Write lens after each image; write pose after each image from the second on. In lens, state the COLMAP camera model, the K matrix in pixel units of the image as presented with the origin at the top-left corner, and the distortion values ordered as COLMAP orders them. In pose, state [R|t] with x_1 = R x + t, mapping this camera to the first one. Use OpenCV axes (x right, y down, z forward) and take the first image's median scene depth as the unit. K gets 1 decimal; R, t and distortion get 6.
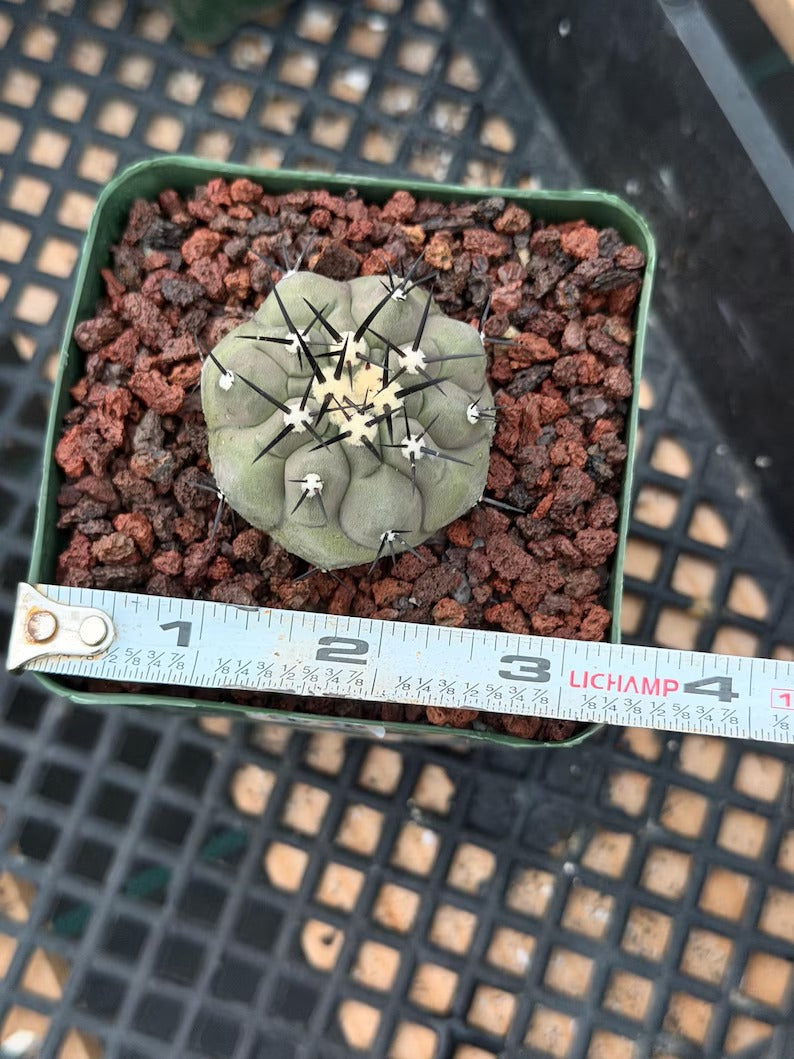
lens RADIAL K [[1328.5, 0, 397.0], [0, 1328.5, 529.5], [0, 0, 1]] dist [0.089004, 0.014500]
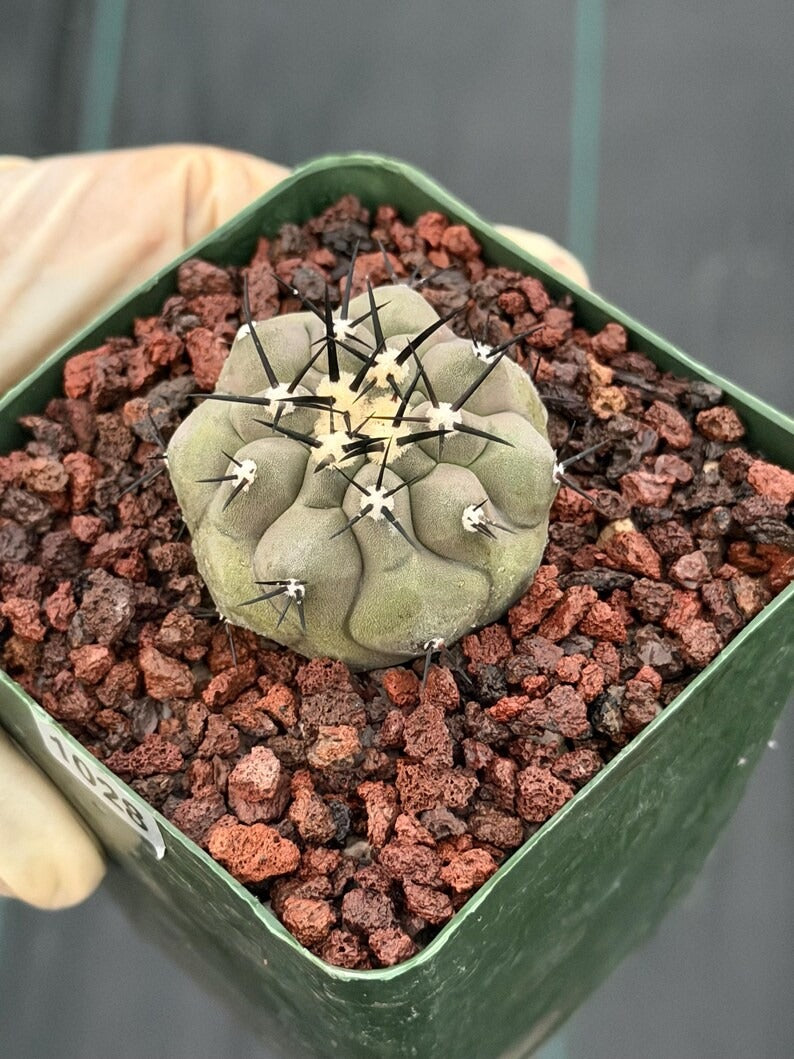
lens RADIAL K [[2155.2, 0, 397.0], [0, 2155.2, 529.5], [0, 0, 1]] dist [-0.022060, -0.019225]
pose [[0.796565, 0.491888, -0.351470, 0.413441], [-0.578451, 0.789118, -0.206608, 0.178574], [0.175723, 0.367884, 0.913117, -0.122388]]
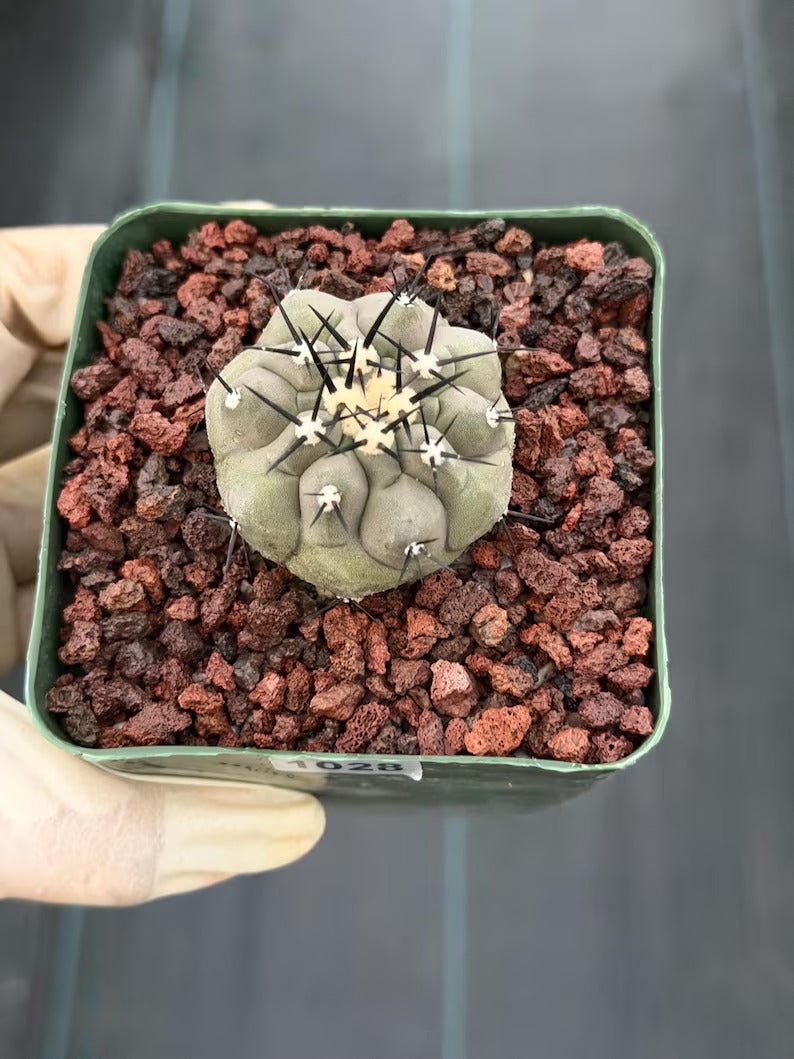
lens RADIAL K [[1328.5, 0, 397.0], [0, 1328.5, 529.5], [0, 0, 1]] dist [0.089004, 0.014500]
pose [[0.997582, -0.069226, 0.006195, -0.020312], [0.069476, 0.990760, -0.116479, 0.088860], [0.001926, 0.116628, 0.993174, 0.056016]]
